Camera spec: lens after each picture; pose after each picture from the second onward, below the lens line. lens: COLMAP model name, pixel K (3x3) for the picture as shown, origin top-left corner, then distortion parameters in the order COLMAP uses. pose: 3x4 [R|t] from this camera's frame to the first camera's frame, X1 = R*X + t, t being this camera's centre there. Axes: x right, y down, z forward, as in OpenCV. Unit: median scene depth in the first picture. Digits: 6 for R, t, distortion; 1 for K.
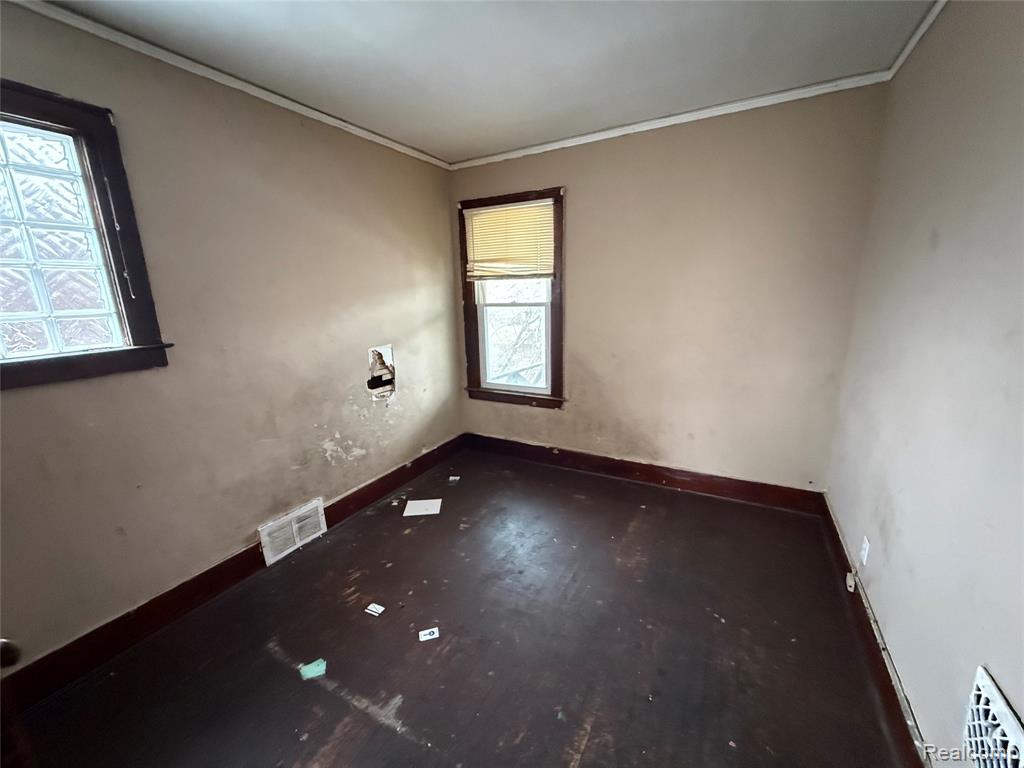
lens RADIAL K [[403.3, 0, 512.0], [0, 403.3, 384.0], [0, 0, 1]] dist [0.000456, -0.000075]
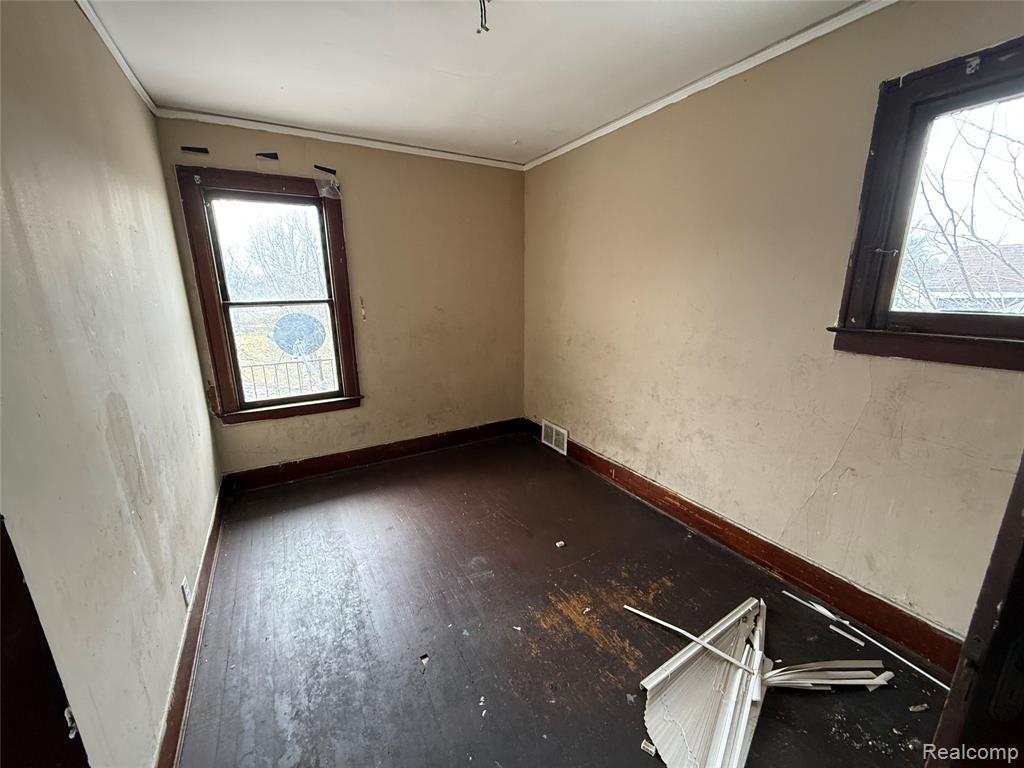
lens RADIAL K [[403.3, 0, 512.0], [0, 403.3, 384.0], [0, 0, 1]] dist [0.000456, -0.000075]
pose [[0.514028, -0.173398, 0.840065, -0.498118], [0.178744, 0.979509, 0.092809, -0.019986], [-0.838943, 0.102450, 0.534489, 0.130033]]
